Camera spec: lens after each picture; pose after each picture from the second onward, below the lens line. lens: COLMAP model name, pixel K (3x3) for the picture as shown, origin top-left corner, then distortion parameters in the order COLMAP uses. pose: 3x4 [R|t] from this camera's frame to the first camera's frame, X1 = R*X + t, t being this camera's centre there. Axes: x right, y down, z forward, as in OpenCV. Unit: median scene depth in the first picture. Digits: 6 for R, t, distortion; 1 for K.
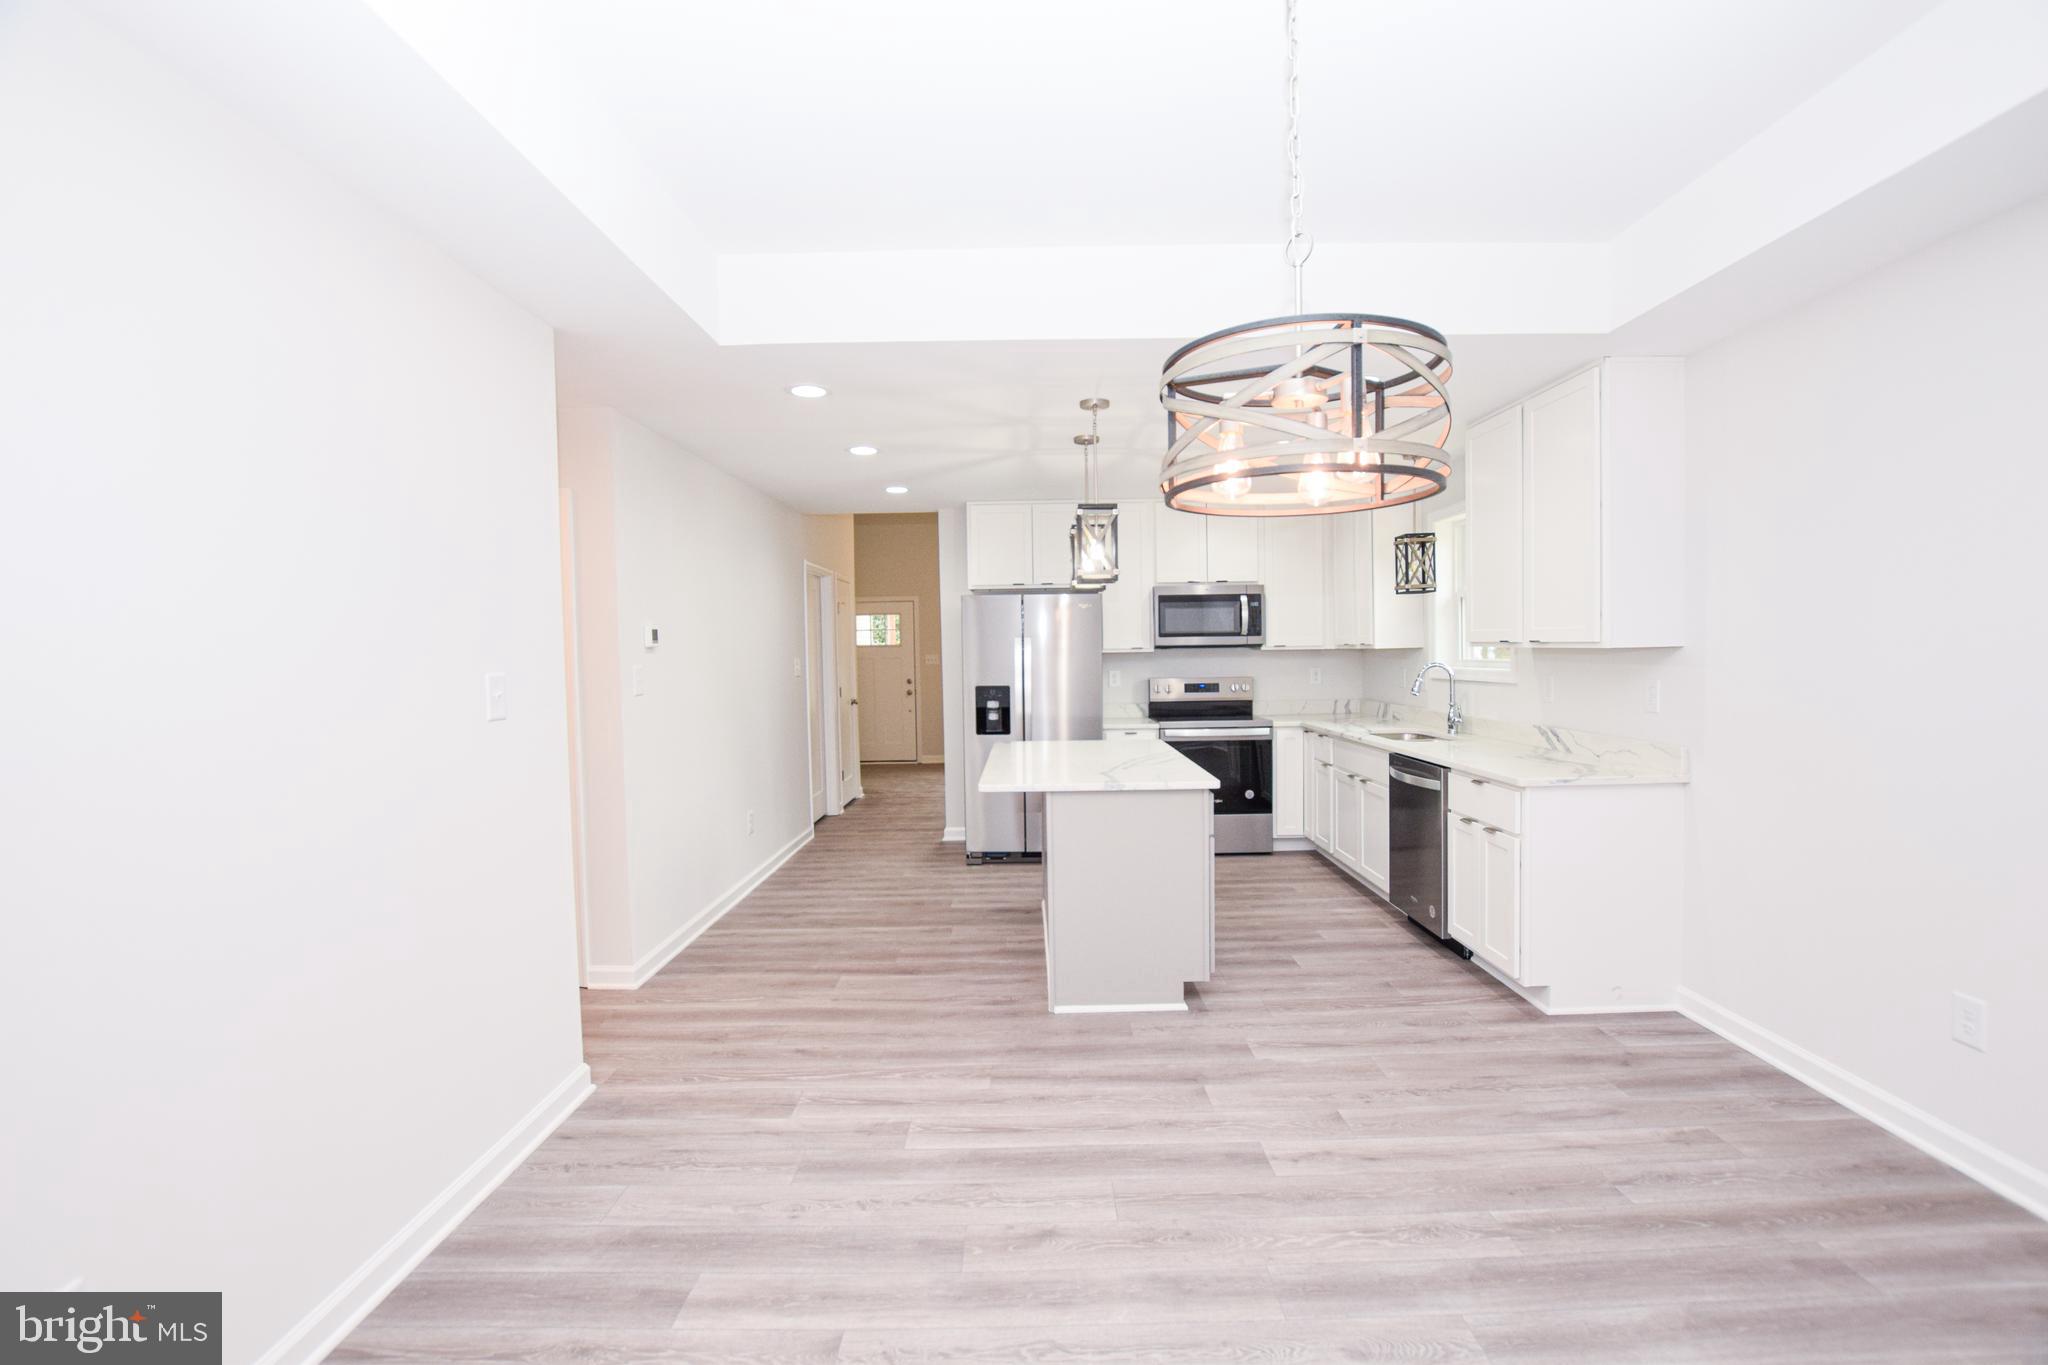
lens RADIAL K [[901.9, 0, 1030.4], [0, 901.9, 687.5], [0, 0, 1]] dist [-0.039370, 0.005387]
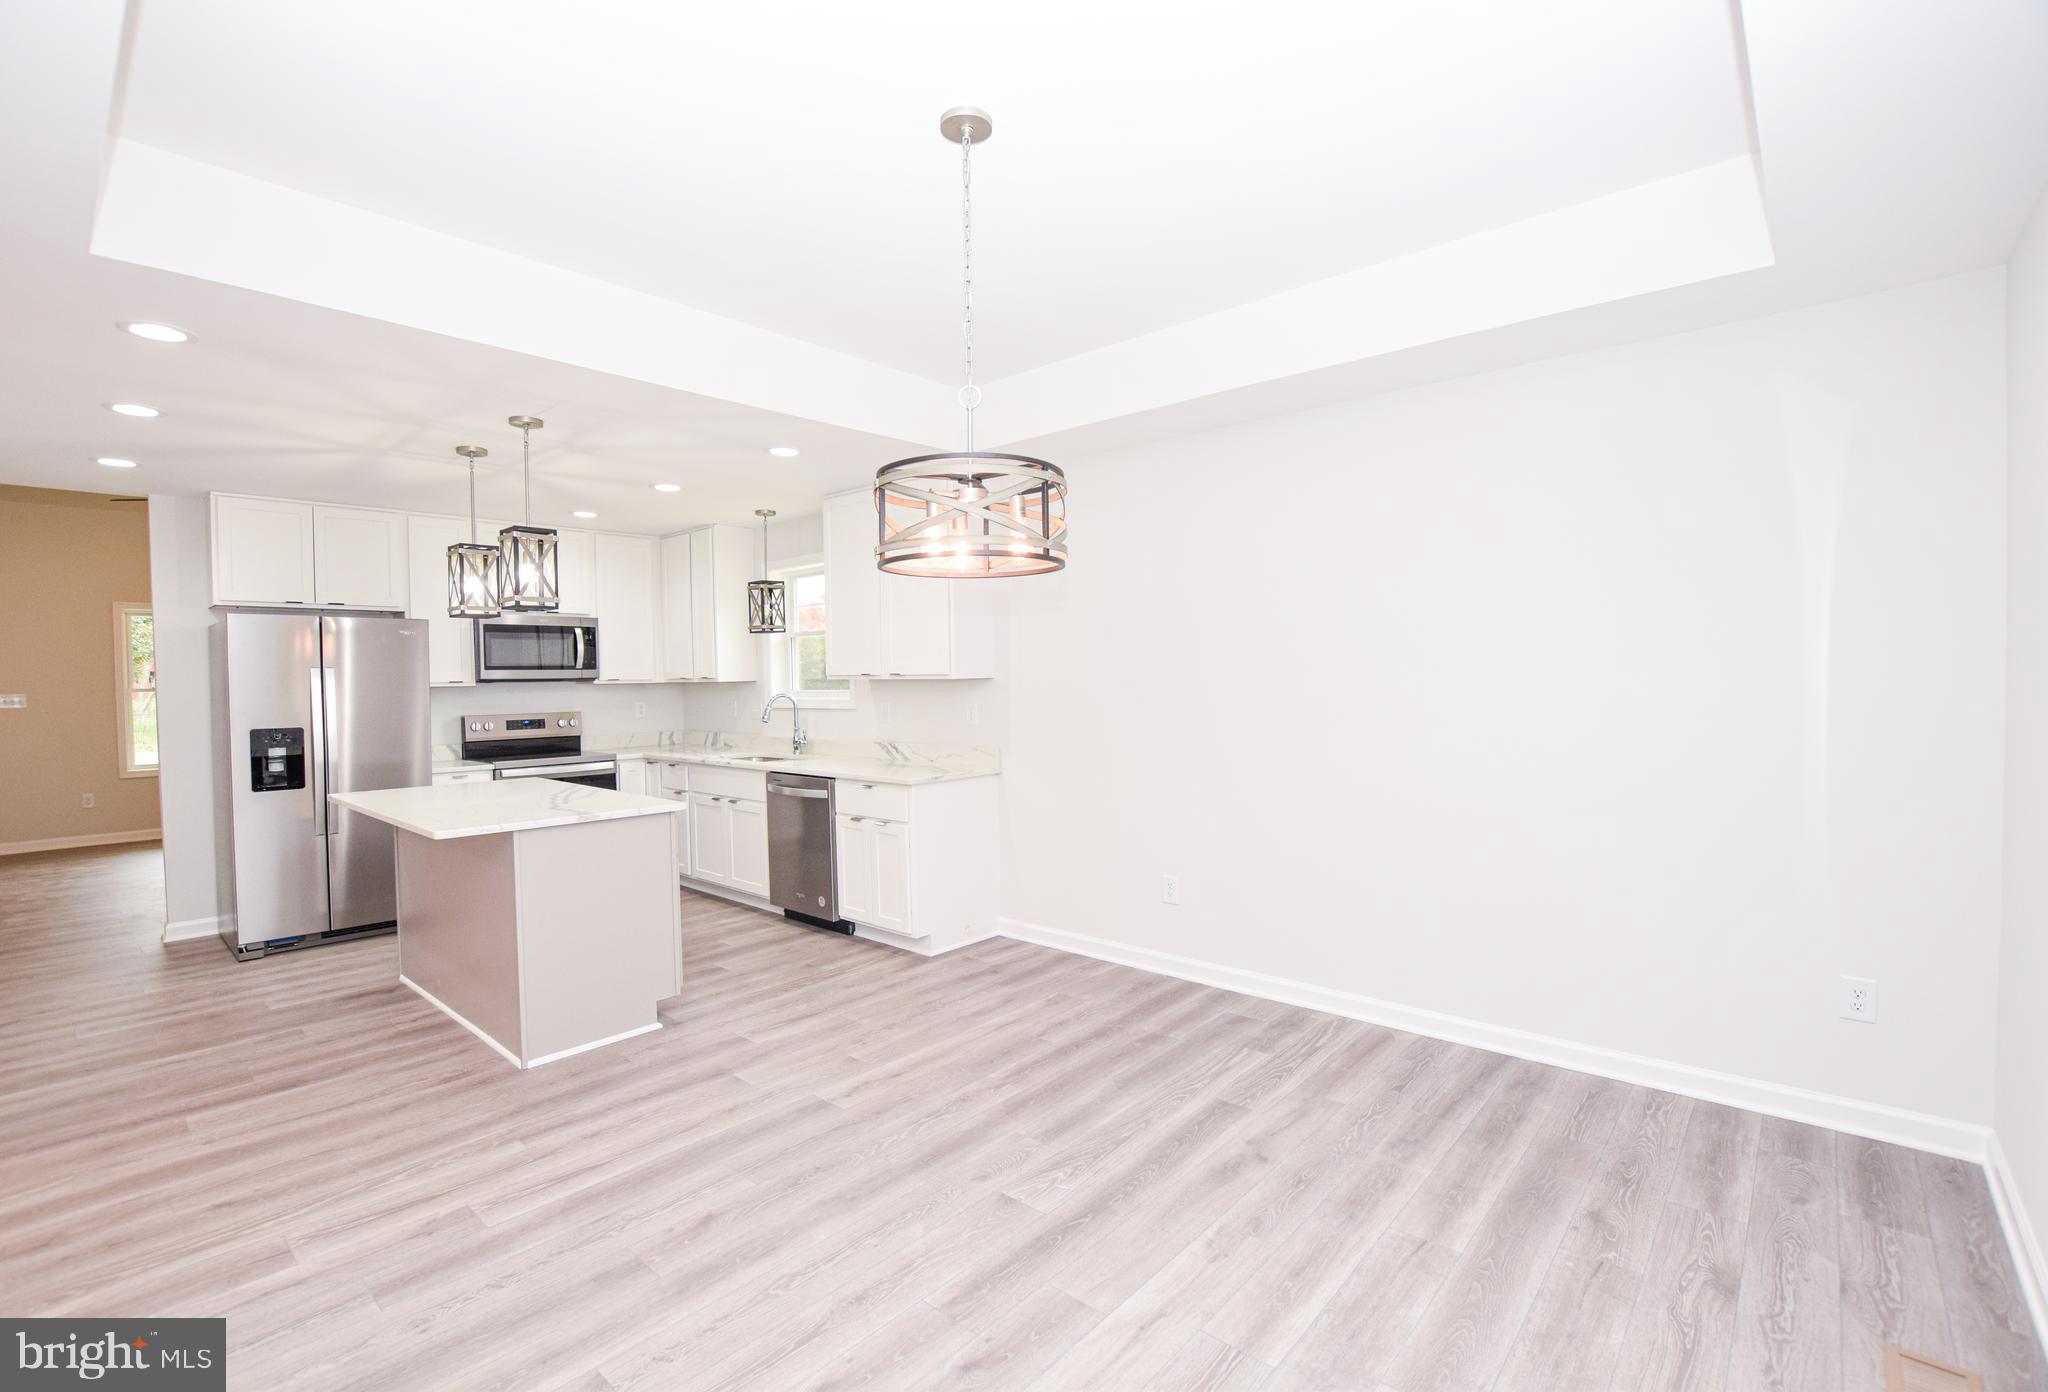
lens RADIAL K [[921.3, 0, 1009.2], [0, 921.3, 698.3], [0, 0, 1]] dist [-0.032371, 0.002300]
pose [[0.669546, -0.010555, 0.742696, -0.336460], [0.033659, 0.999303, -0.016142, 0.010731], [-0.742008, 0.035806, 0.669435, -0.015629]]
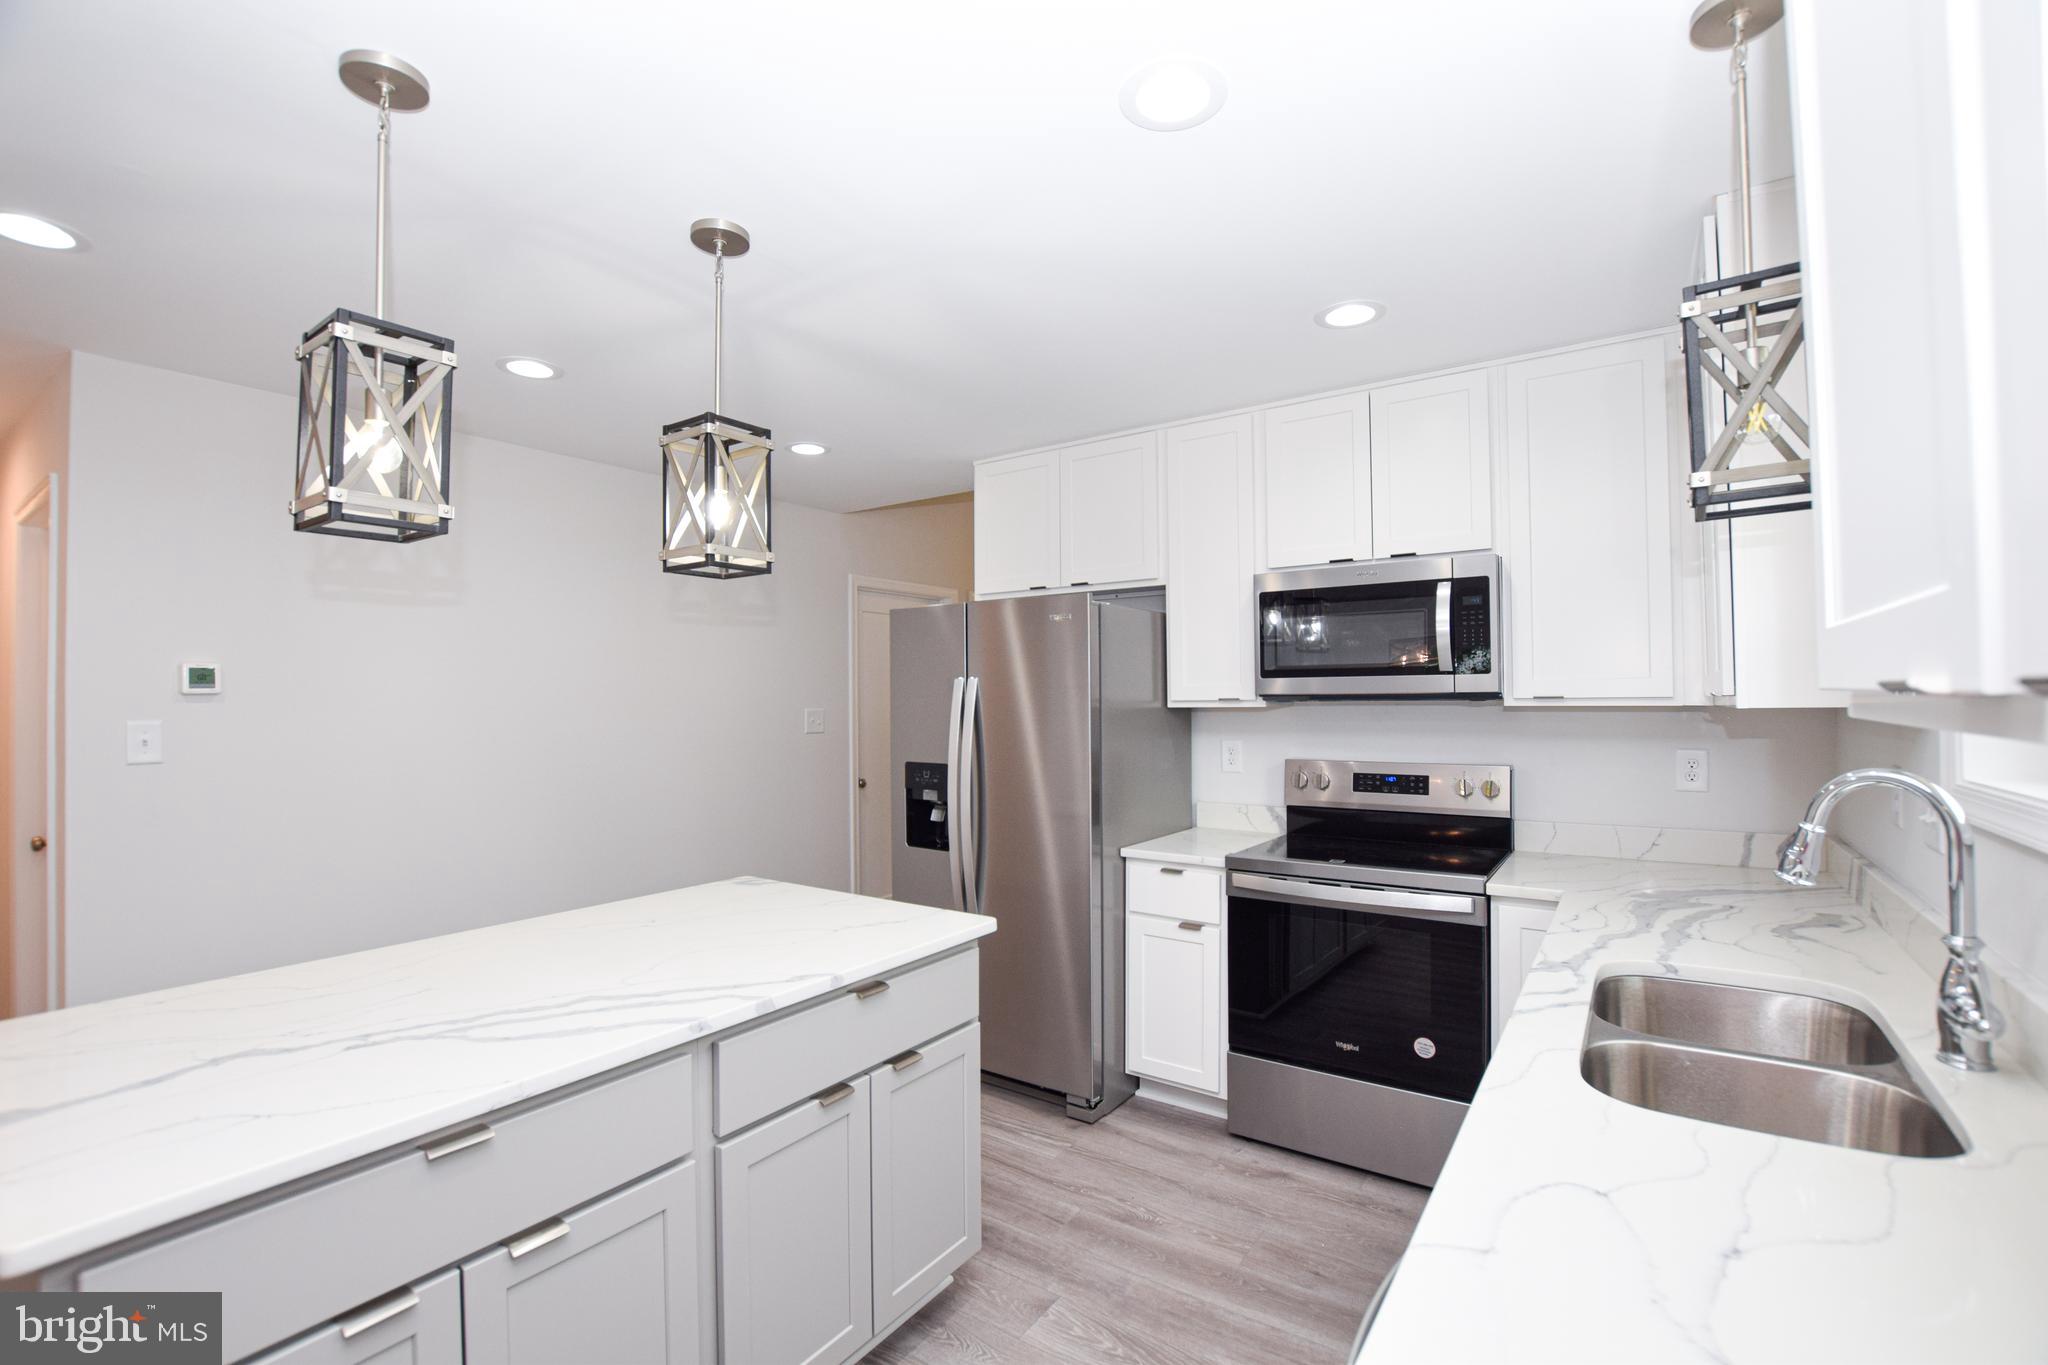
lens RADIAL K [[901.9, 0, 1038.3], [0, 901.9, 688.9], [0, 0, 1]] dist [-0.039370, 0.005387]
pose [[0.825895, 0.003600, -0.563812, 0.572725], [-0.028835, 0.998941, -0.035860, -0.051491], [0.563086, 0.045874, 0.825124, 0.949144]]
